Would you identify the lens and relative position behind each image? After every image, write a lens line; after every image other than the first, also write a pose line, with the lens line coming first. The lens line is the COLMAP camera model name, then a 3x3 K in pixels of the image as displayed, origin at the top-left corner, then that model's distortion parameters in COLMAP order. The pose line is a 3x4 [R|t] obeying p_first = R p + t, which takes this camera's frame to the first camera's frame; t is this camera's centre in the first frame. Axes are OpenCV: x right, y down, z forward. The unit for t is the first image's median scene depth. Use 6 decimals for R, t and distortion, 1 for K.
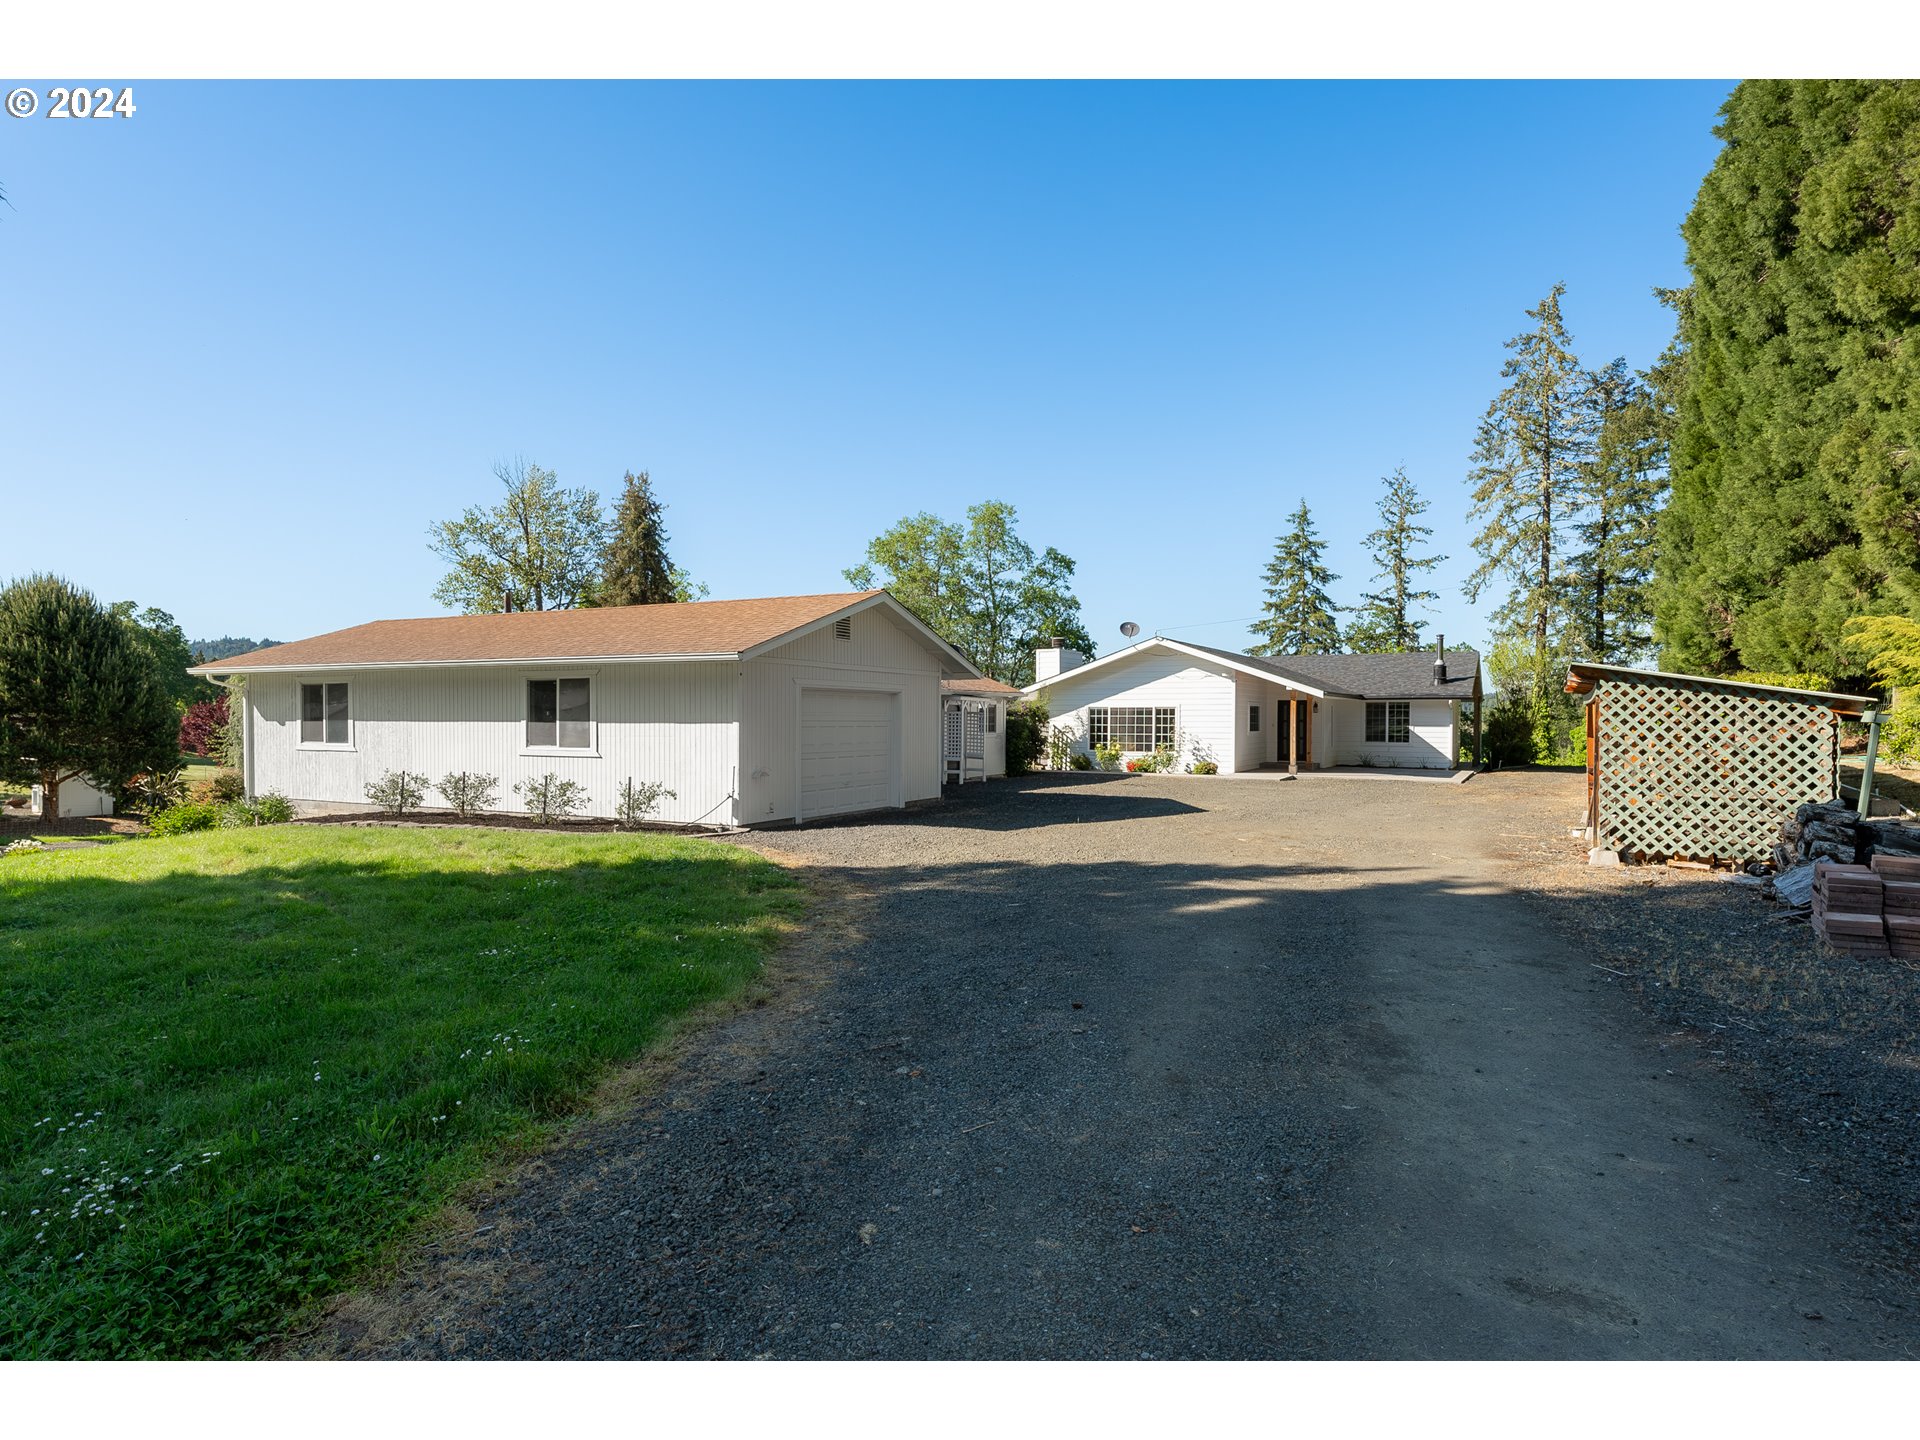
lens RADIAL K [[935.2, 0, 960.0], [0, 935.2, 720.0], [0, 0, 1]] dist [-0.001160, 0.000530]
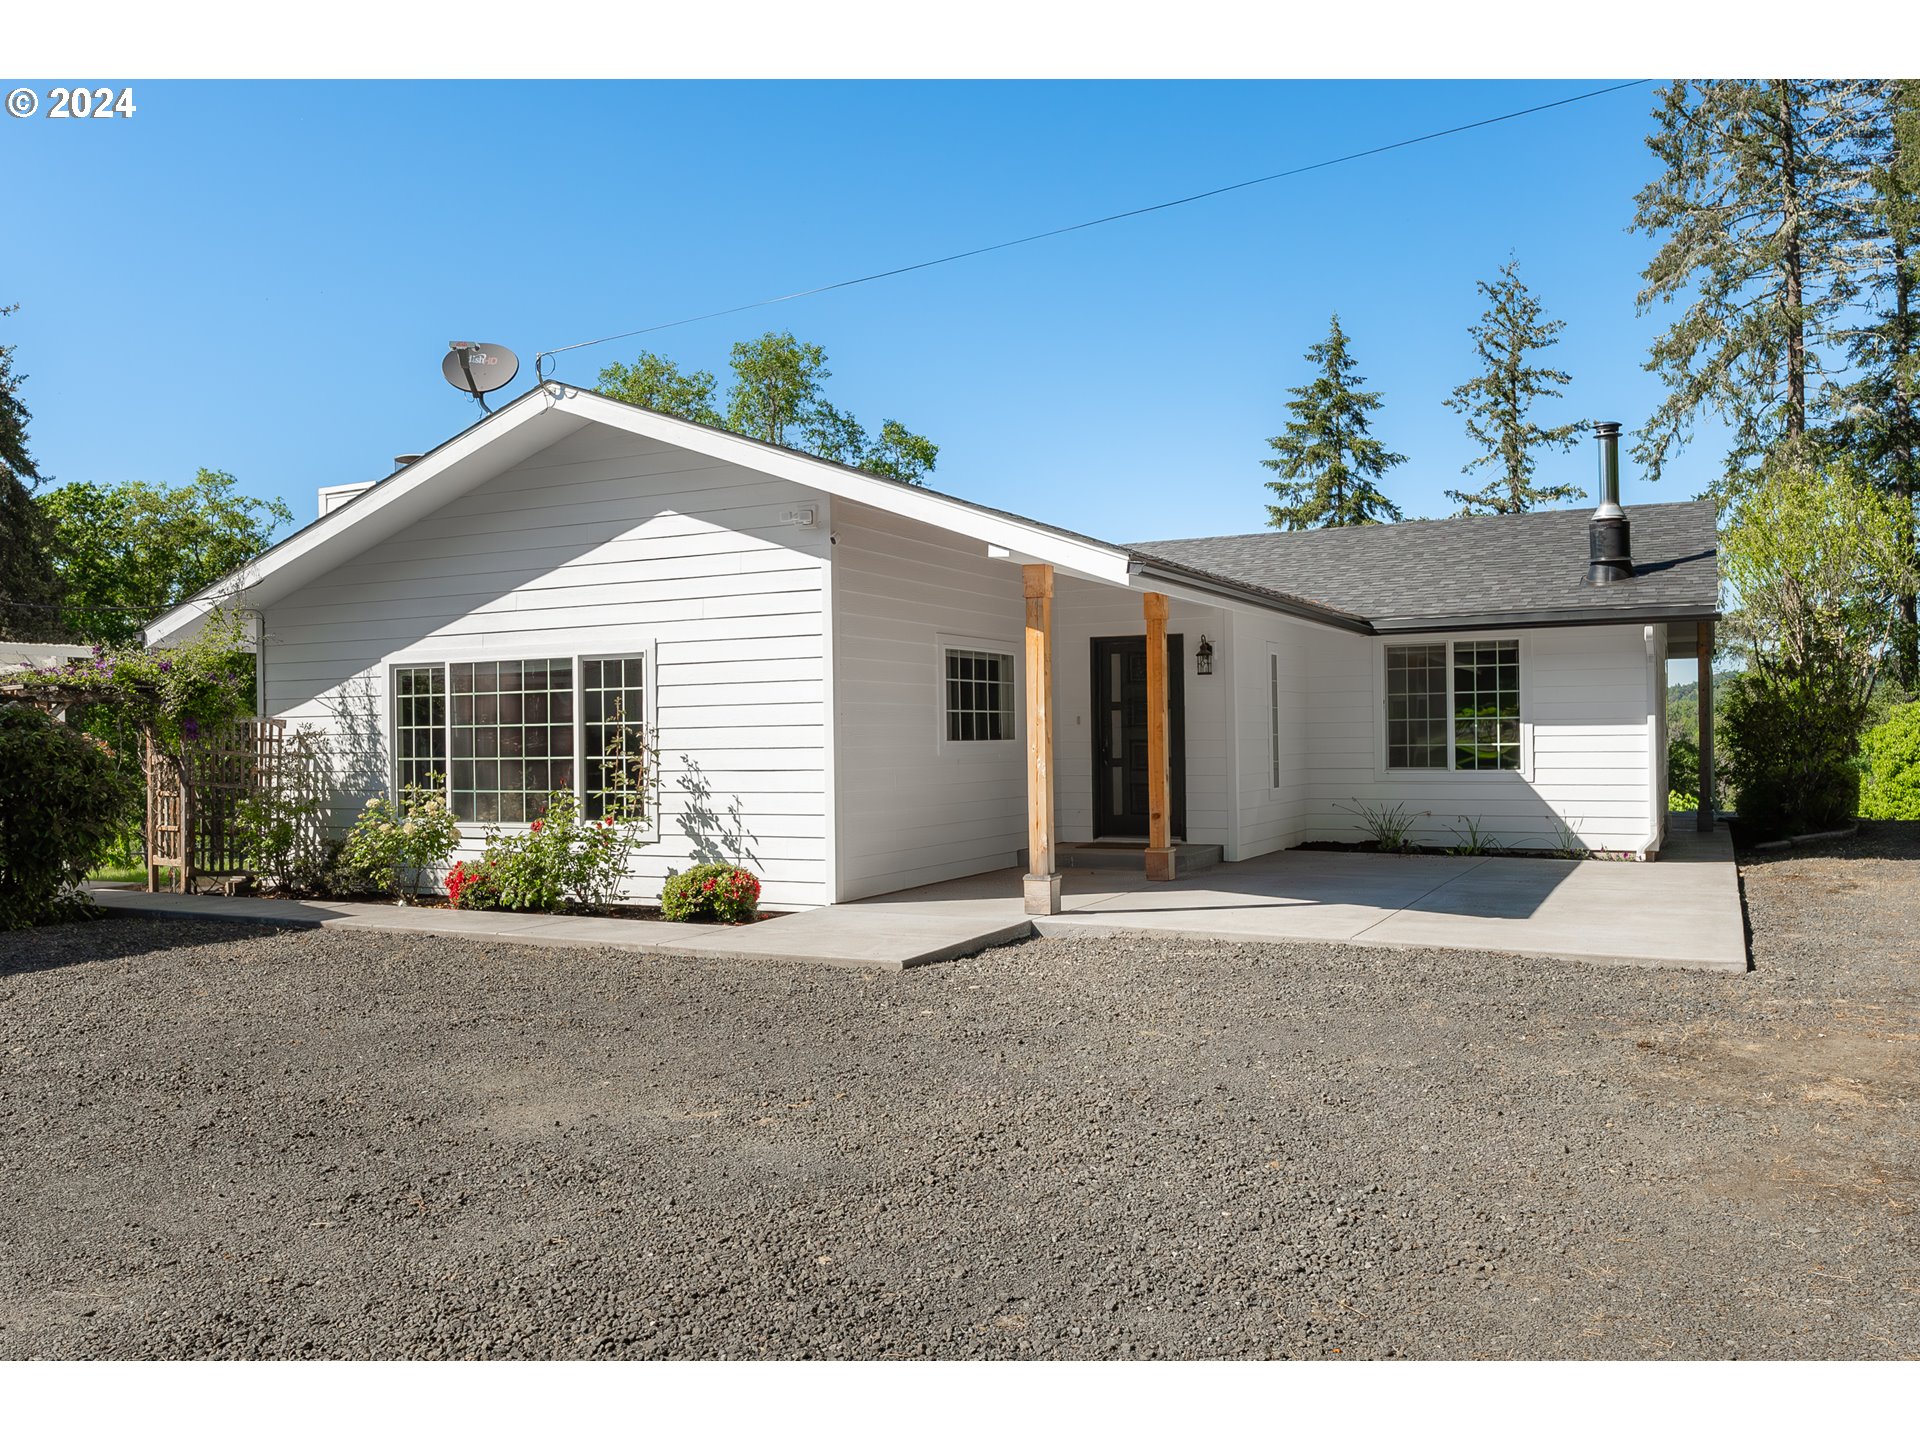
lens RADIAL K [[1466.8, 0, 871.4], [0, 1466.8, 713.5], [0, 0, 1]] dist [-0.029667, -0.002079]
pose [[0.999724, -0.016423, 0.016819, 0.123437], [0.016697, 0.999728, -0.016286, 0.004787], [-0.016547, 0.016562, 0.999726, 0.248736]]
